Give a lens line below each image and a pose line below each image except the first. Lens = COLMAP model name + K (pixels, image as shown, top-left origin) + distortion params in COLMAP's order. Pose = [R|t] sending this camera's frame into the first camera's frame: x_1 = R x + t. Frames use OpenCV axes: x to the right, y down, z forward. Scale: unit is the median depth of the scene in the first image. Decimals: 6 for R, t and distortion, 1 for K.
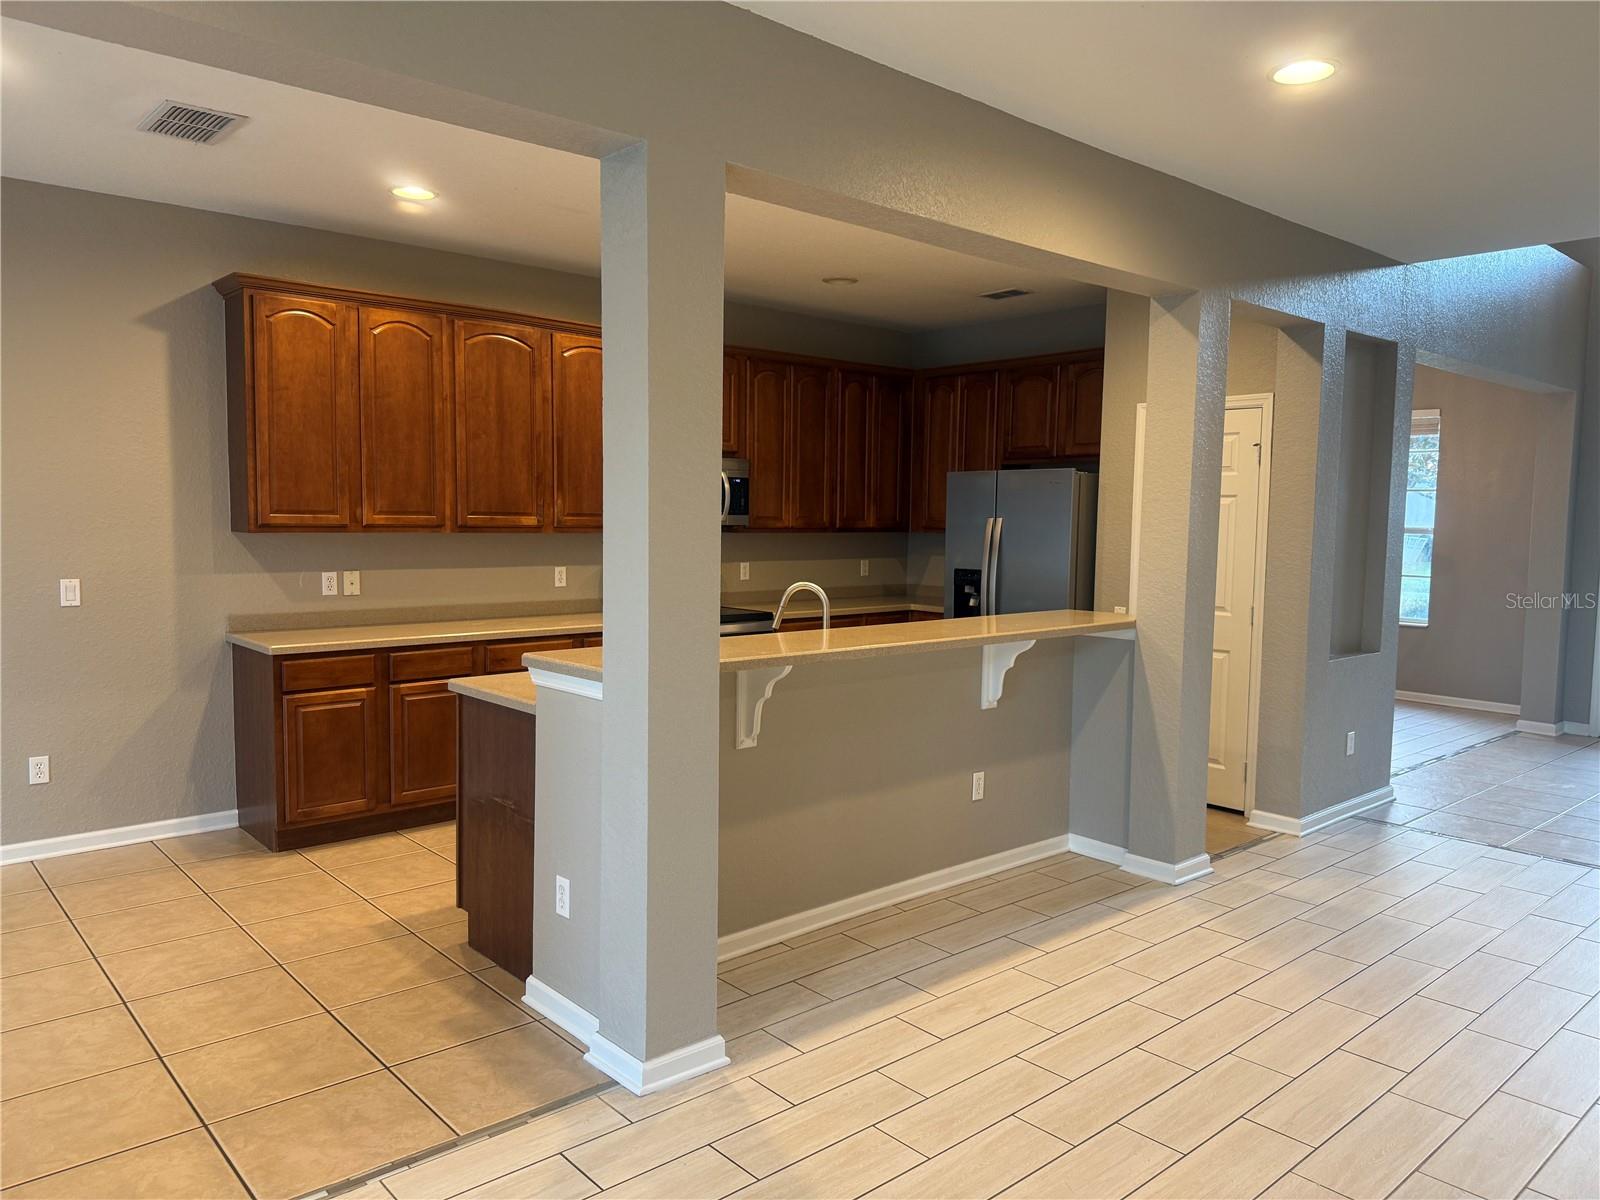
lens RADIAL K [[1121.2, 0, 800.0], [0, 1121.2, 600.0], [0, 0, 1]] dist [0.095254, -0.153183]
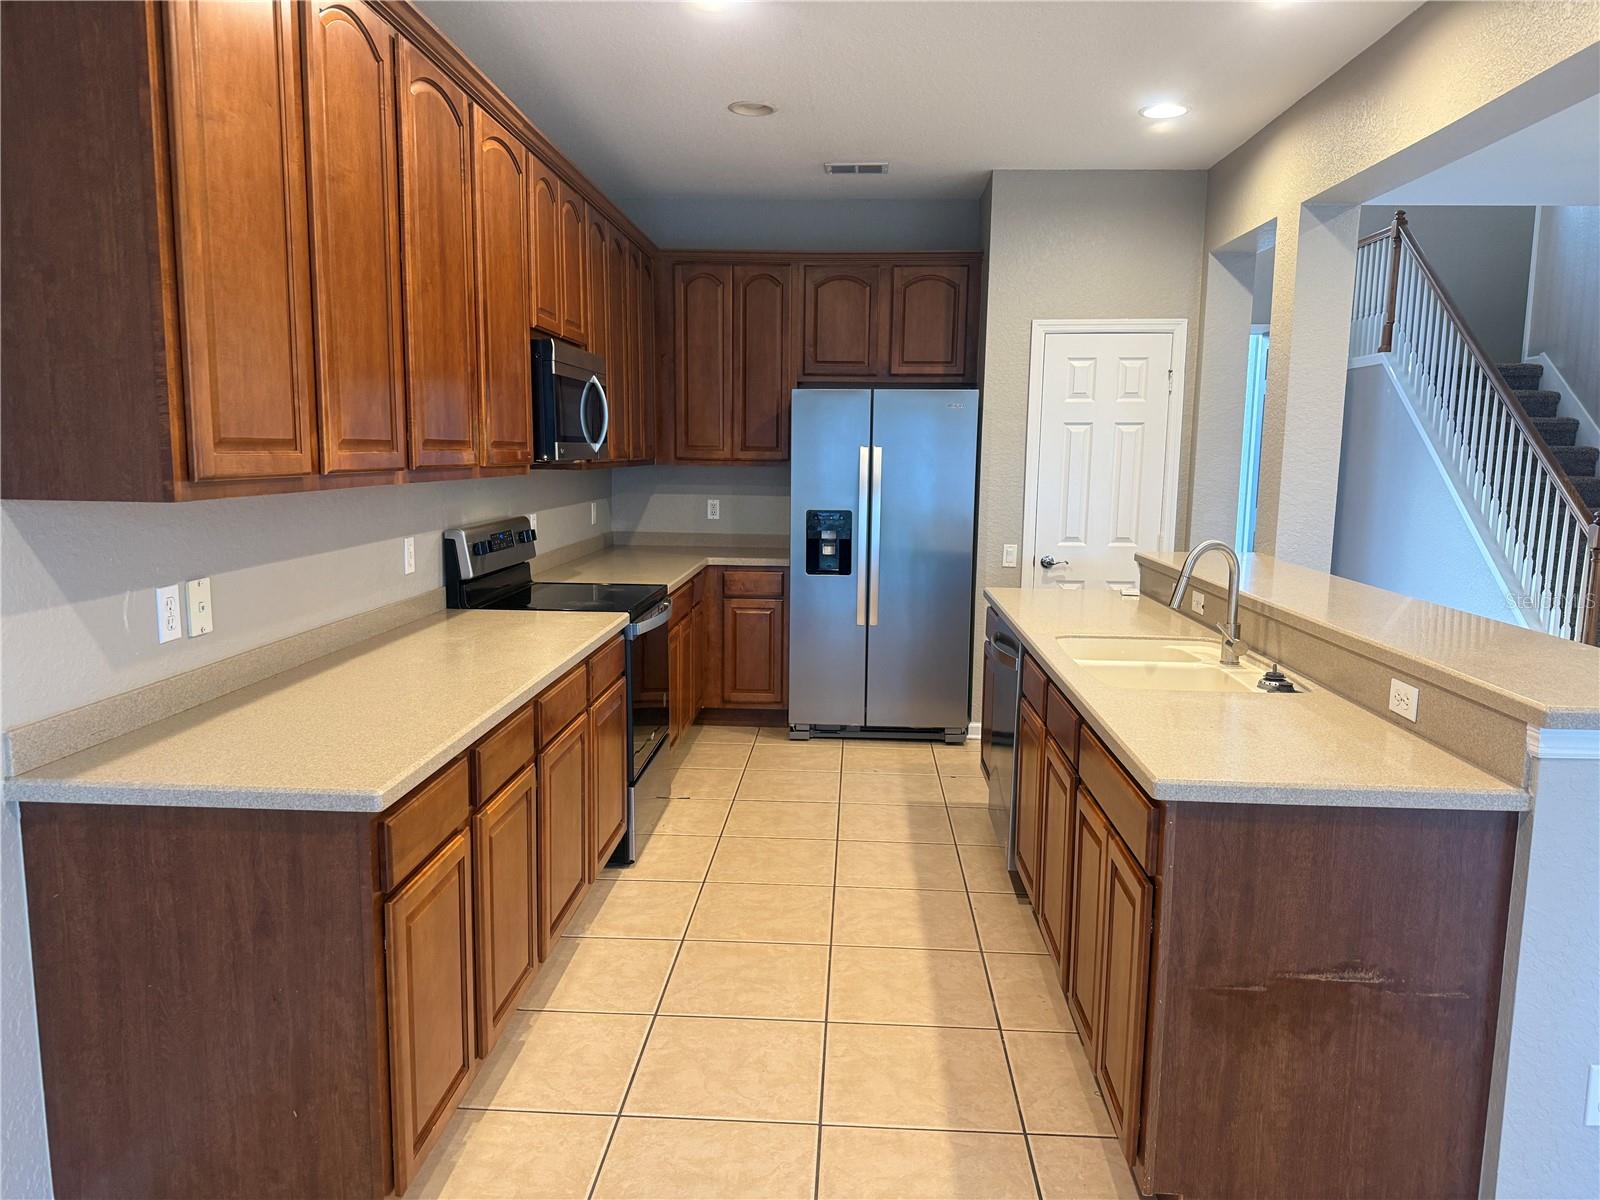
lens RADIAL K [[1121.2, 0, 800.0], [0, 1121.2, 600.0], [0, 0, 1]] dist [0.095254, -0.153183]
pose [[0.703834, -0.099732, 0.703328, -0.515838], [0.051494, 0.994654, 0.089511, -0.042580], [-0.708495, -0.026784, 0.705207, 0.508115]]
